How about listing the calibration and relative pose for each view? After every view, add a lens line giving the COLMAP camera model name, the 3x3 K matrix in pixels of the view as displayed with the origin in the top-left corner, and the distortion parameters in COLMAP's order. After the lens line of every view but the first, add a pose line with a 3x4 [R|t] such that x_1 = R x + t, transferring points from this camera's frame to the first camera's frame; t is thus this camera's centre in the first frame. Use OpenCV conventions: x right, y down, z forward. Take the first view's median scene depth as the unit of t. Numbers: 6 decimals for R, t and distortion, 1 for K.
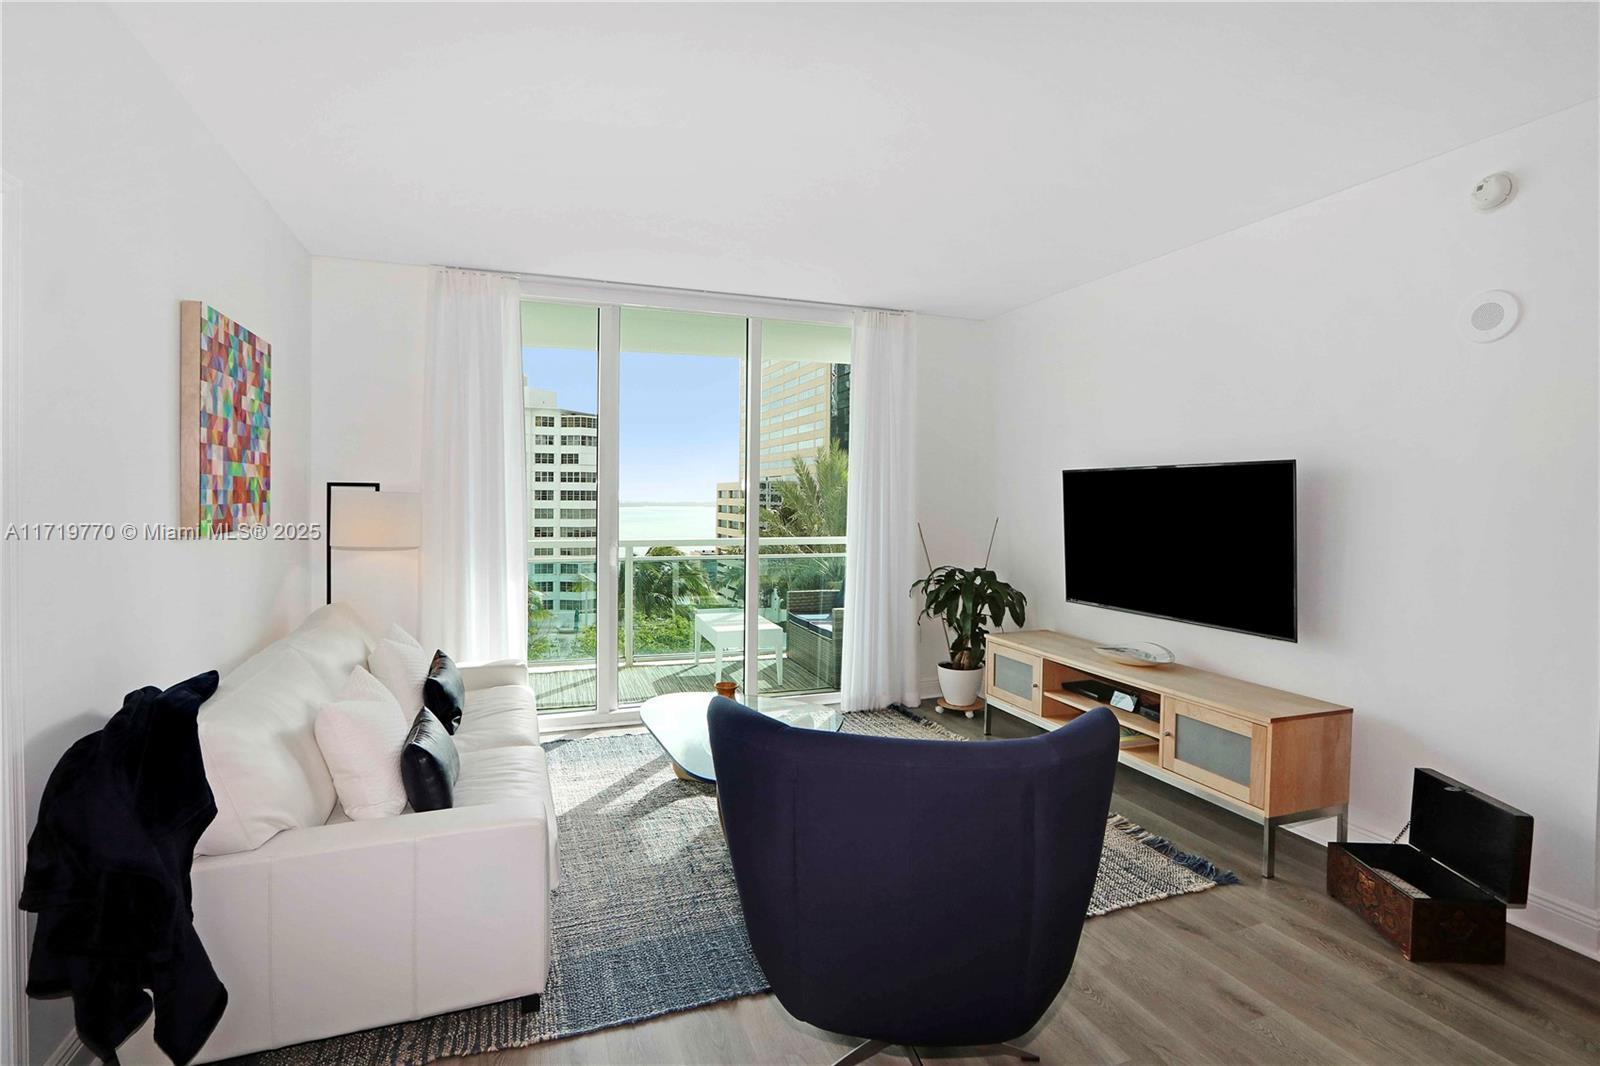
lens RADIAL K [[771.9, 0, 750.3], [0, 771.9, 498.4], [0, 0, 1]] dist [-0.007716, 0.004483]
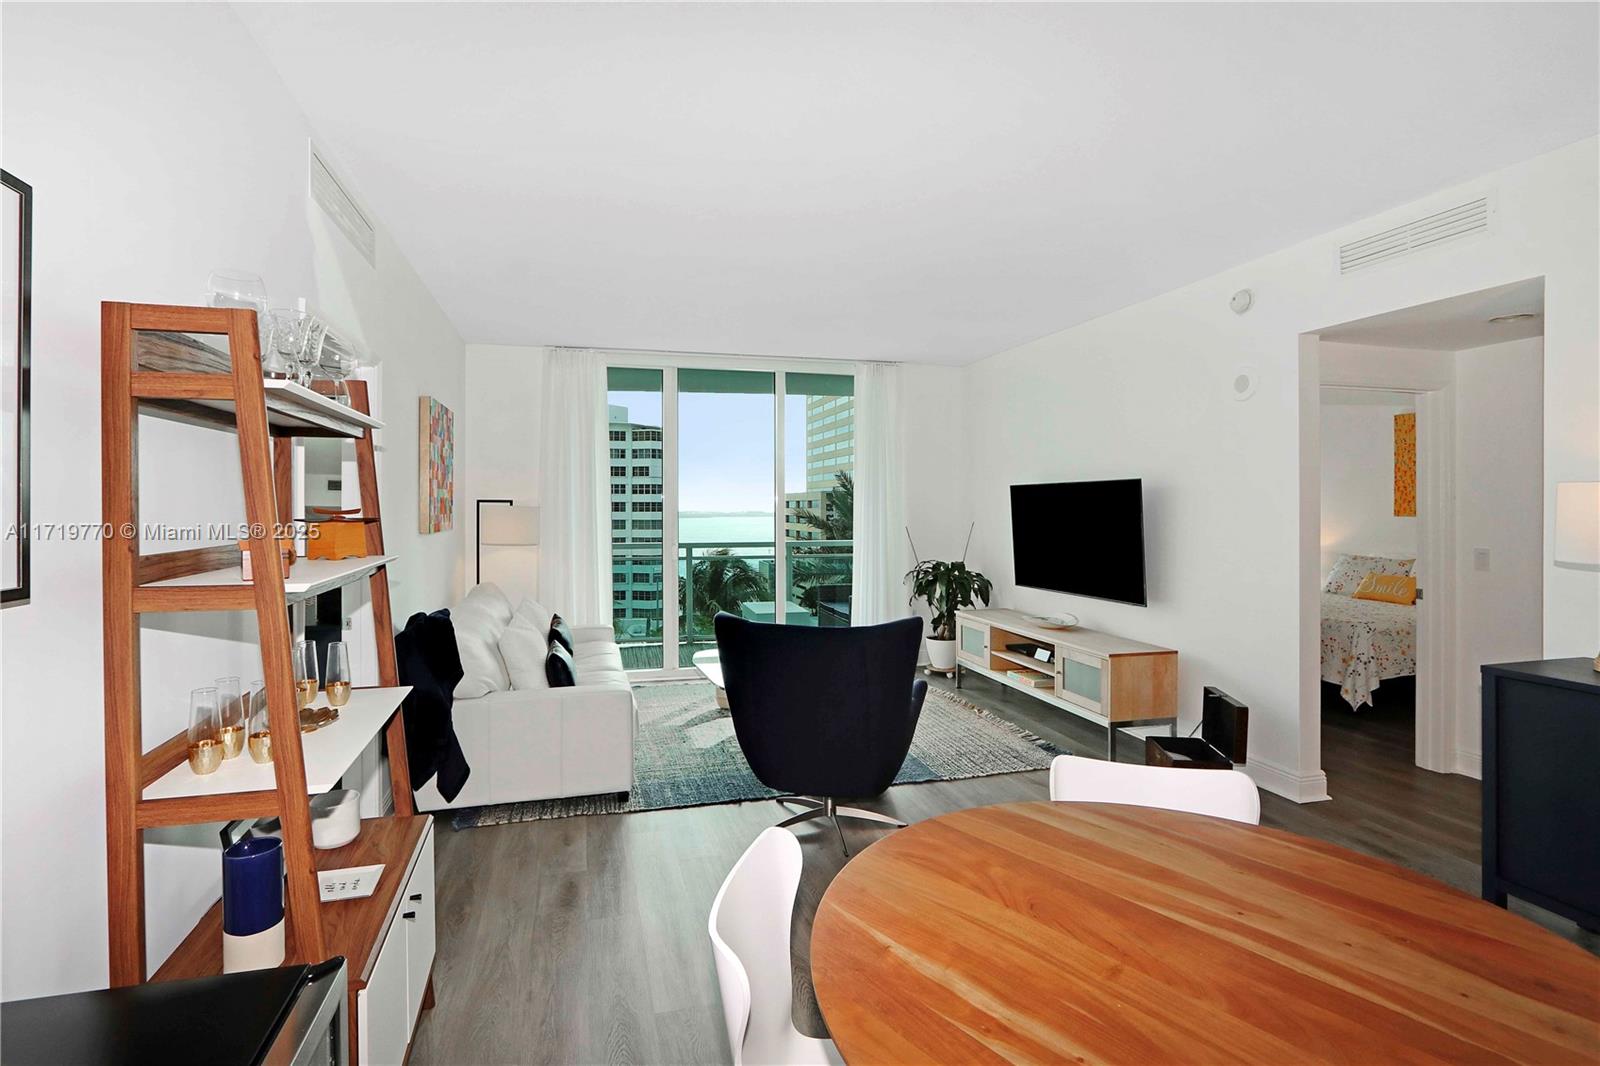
lens RADIAL K [[771.9, 0, 751.8], [0, 771.9, 506.2], [0, 0, 1]] dist [-0.007716, 0.004483]
pose [[0.996192, -0.007890, -0.086833, 0.109062], [0.007631, 0.999965, -0.003307, 0.000073], [0.086856, 0.002632, 0.996217, -0.482582]]
